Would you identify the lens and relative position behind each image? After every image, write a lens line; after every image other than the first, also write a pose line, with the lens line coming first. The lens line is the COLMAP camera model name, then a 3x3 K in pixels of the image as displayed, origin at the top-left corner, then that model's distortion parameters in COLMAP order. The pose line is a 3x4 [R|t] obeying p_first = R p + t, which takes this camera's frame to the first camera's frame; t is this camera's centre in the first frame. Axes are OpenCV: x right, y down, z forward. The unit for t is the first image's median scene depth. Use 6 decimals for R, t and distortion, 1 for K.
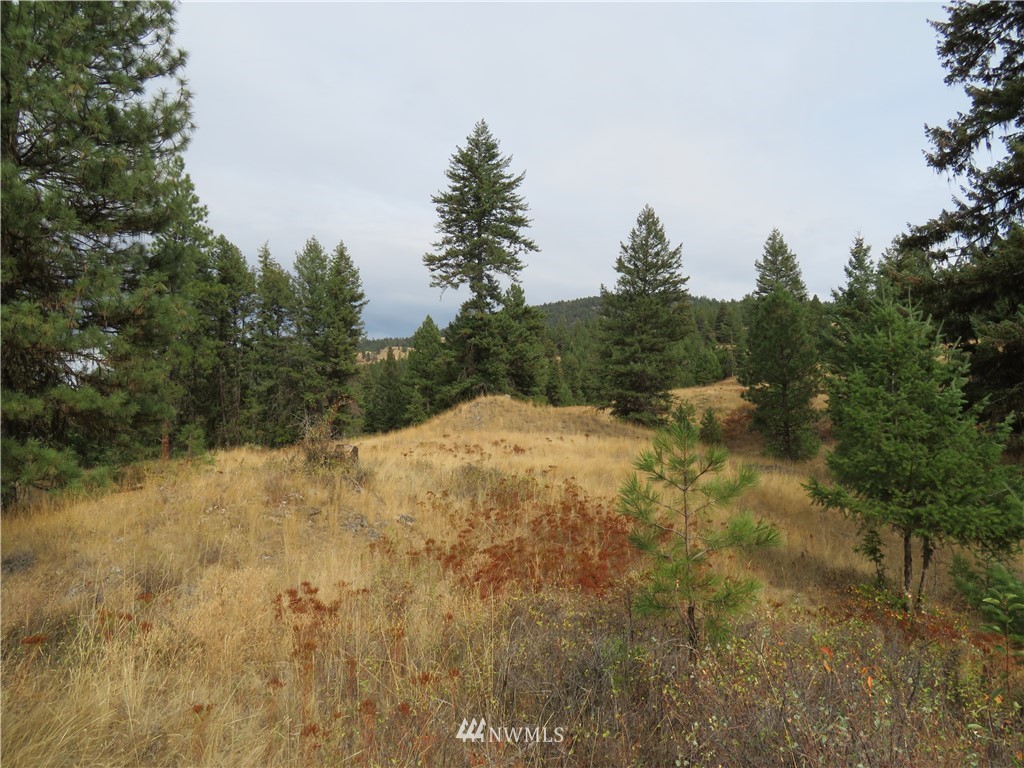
lens RADIAL K [[734.5, 0, 511.2], [0, 734.5, 370.0], [0, 0, 1]] dist [0.001309, 0.001189]
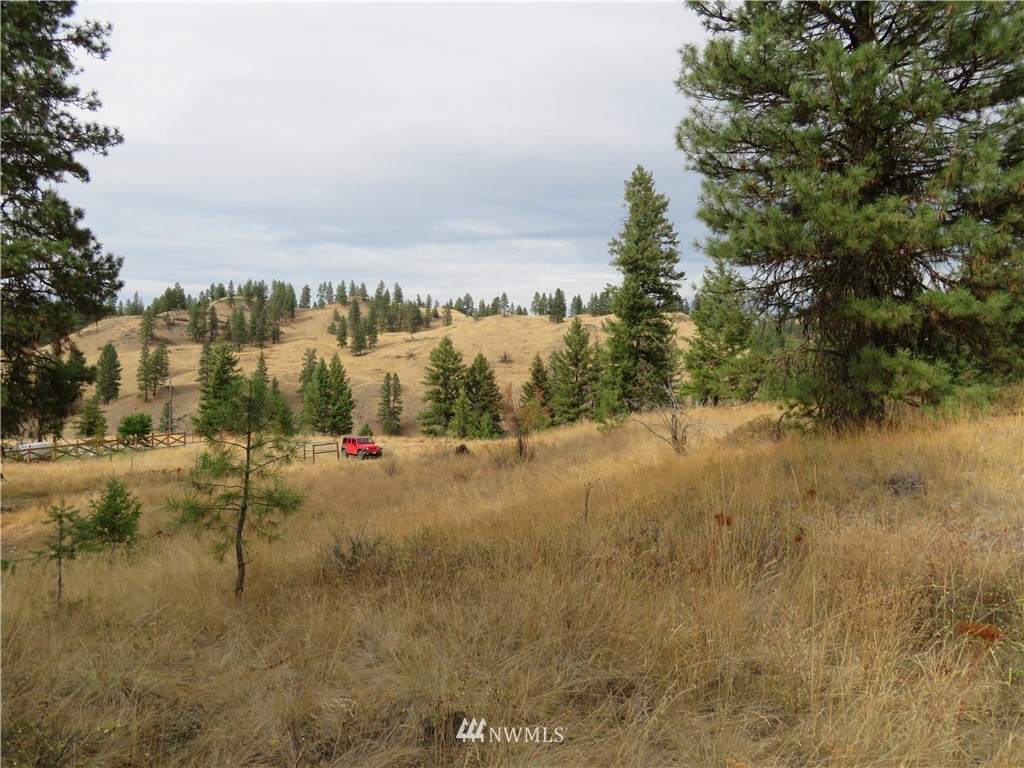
lens RADIAL K [[734.5, 0, 511.2], [0, 734.5, 370.0], [0, 0, 1]] dist [0.001309, 0.001189]
pose [[0.503097, 0.023414, -0.863913, -0.102714], [0.065261, 0.995750, 0.064991, 0.027069], [0.861762, -0.089076, 0.499430, 0.119566]]
